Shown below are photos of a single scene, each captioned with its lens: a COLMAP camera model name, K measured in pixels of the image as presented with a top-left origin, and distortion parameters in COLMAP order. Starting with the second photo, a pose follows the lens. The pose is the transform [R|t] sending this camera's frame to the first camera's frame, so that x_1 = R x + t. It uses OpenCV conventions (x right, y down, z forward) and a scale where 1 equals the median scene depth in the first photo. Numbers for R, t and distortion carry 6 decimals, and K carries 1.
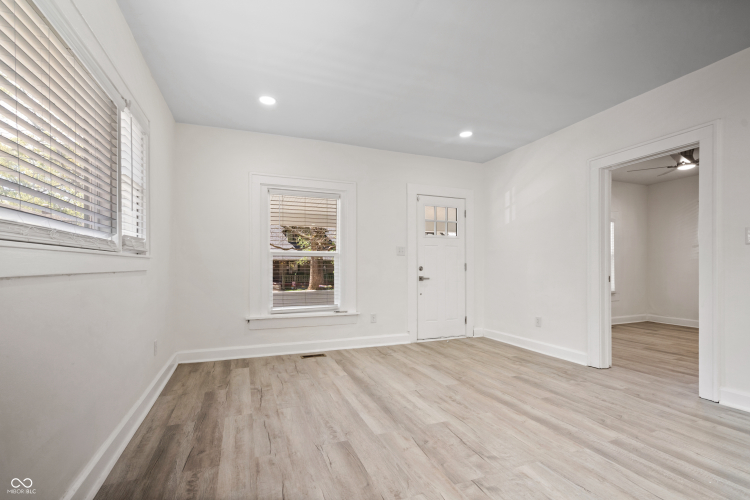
lens RADIAL K [[342.6, 0, 375.4], [0, 342.6, 255.7], [0, 0, 1]] dist [-0.008522, 0.000512]
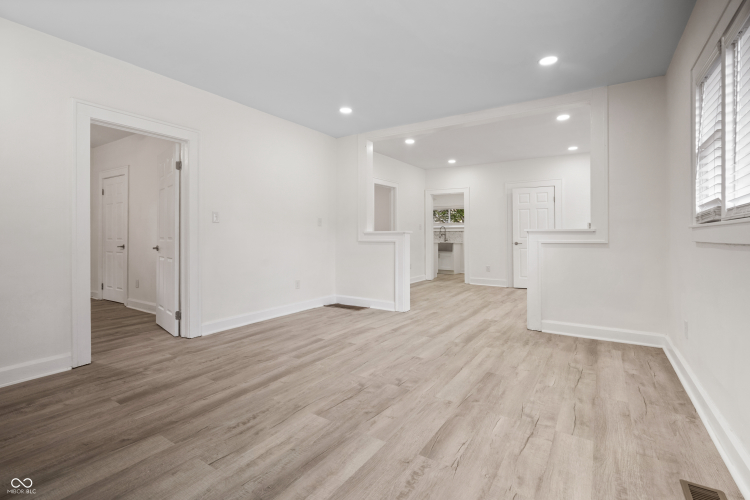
lens RADIAL K [[342.6, 0, 375.2], [0, 342.6, 243.8], [0, 0, 1]] dist [-0.008522, 0.000512]
pose [[-0.575480, -0.016640, 0.817646, -0.621267], [-0.021658, 0.999752, 0.005103, 0.041652], [-0.817529, -0.014772, -0.575698, 1.440346]]
